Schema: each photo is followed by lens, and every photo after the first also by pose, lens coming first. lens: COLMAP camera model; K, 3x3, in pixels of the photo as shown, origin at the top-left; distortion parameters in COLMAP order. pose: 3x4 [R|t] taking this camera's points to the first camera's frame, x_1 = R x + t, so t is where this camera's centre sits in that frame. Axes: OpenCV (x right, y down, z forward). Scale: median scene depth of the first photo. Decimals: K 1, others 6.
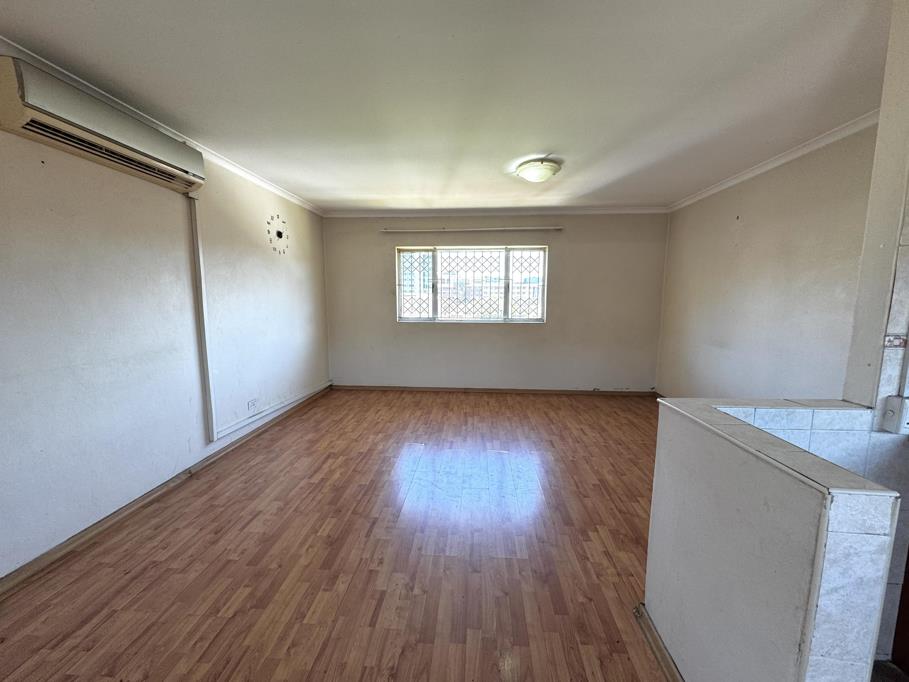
lens RADIAL K [[363.0, 0, 454.5], [0, 363.0, 341.0], [0, 0, 1]] dist [-0.001294, 0.000076]
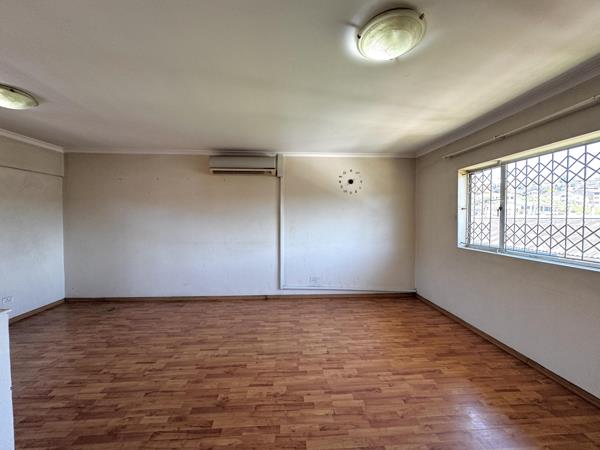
lens RADIAL K [[239.6, 0, 300.0], [0, 239.6, 225.0], [0, 0, 1]] dist [-0.001294, 0.000076]
pose [[0.128058, 0.027675, -0.991380, 0.494708], [-0.121727, 0.992491, 0.011982, -0.082765], [0.984268, 0.119143, 0.130466, 0.612848]]
